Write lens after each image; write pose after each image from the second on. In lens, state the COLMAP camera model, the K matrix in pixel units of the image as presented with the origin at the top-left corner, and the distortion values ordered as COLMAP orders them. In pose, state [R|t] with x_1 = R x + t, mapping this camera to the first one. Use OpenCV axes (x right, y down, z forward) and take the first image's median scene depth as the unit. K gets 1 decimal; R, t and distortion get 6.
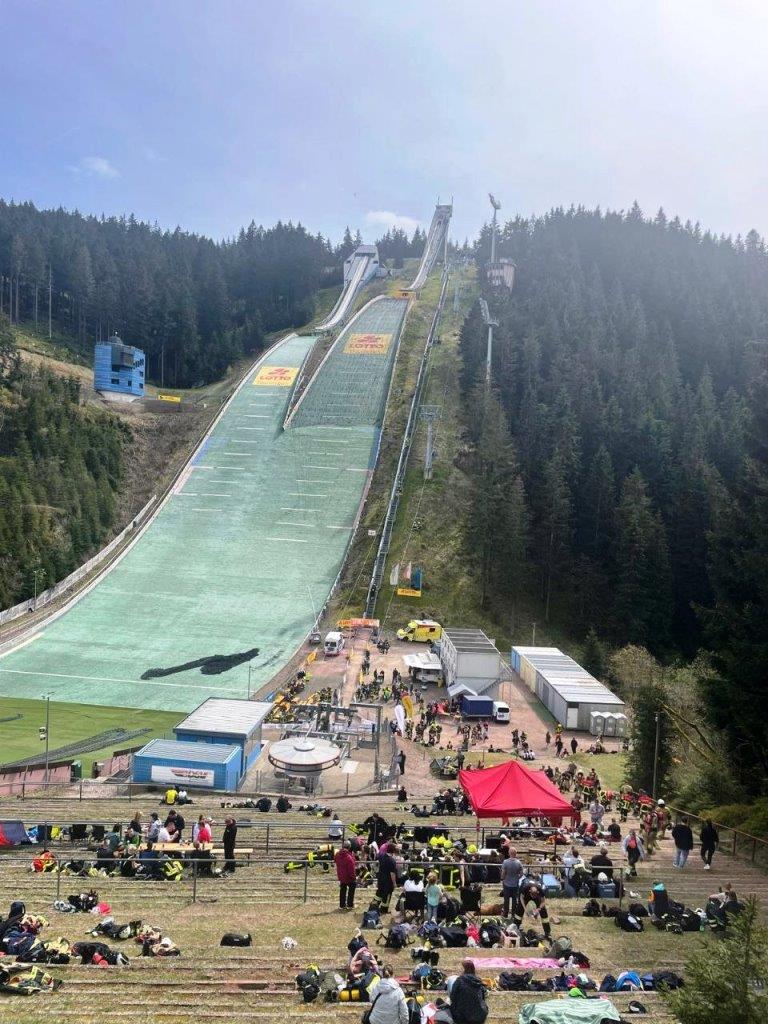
lens RADIAL K [[809.1, 0, 384.0], [0, 809.1, 512.0], [0, 0, 1]] dist [0.100780, 0.000437]
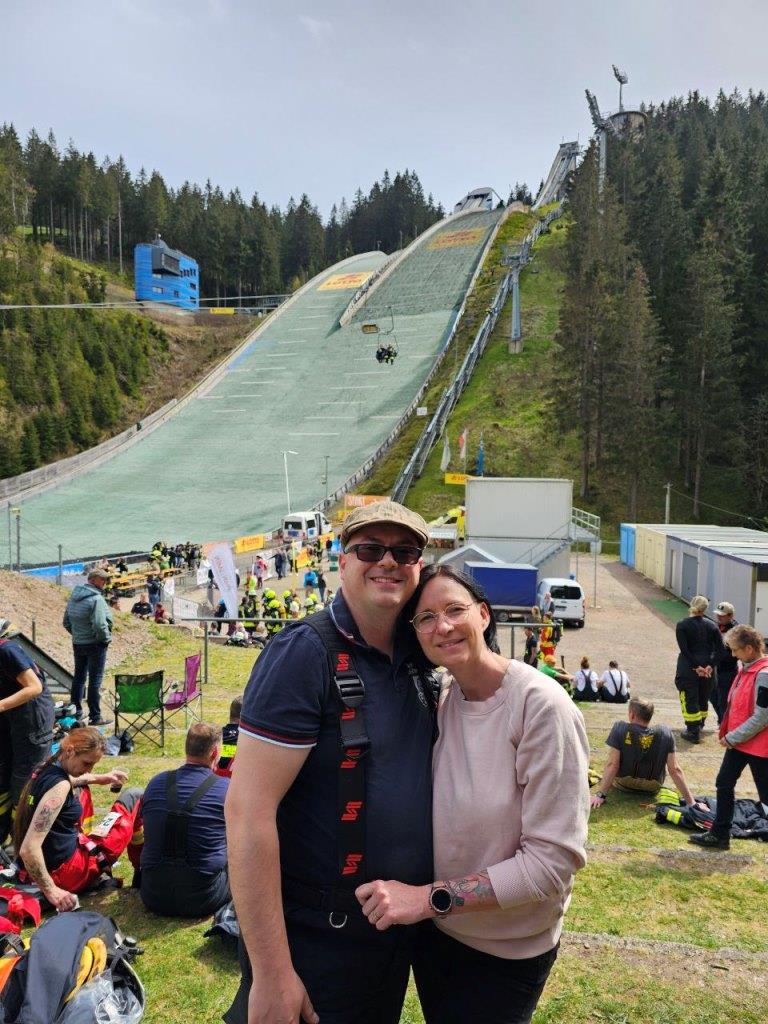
lens RADIAL K [[714.0, 0, 370.6], [0, 714.0, 511.0], [0, 0, 1]] dist [0.068893, -0.079172]
pose [[0.973182, -0.017859, -0.229341, 0.067912], [0.011558, 0.999519, -0.028791, 0.106827], [0.229745, 0.025368, 0.972920, 0.329671]]
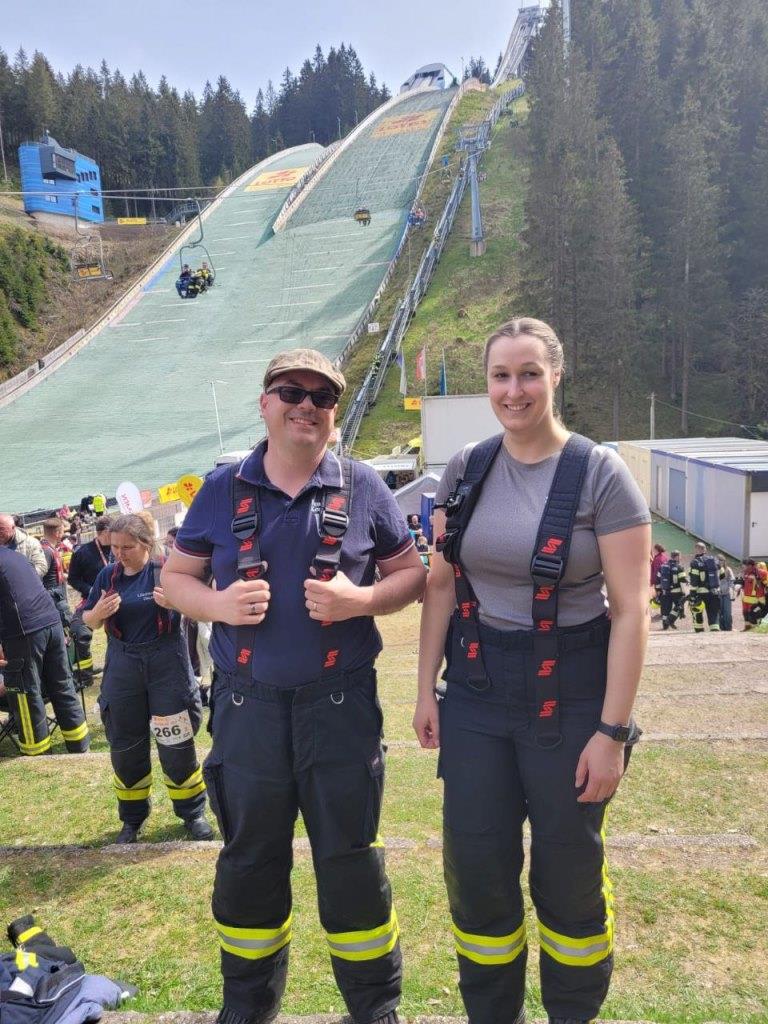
lens RADIAL K [[805.0, 0, 384.0], [0, 805.0, 512.0], [0, 0, 1]] dist [0.033743, -0.000589]
pose [[0.983715, -0.064068, -0.167930, 0.070110], [0.073618, 0.995968, 0.051268, 0.109279], [0.163968, -0.062796, 0.984465, 0.338502]]
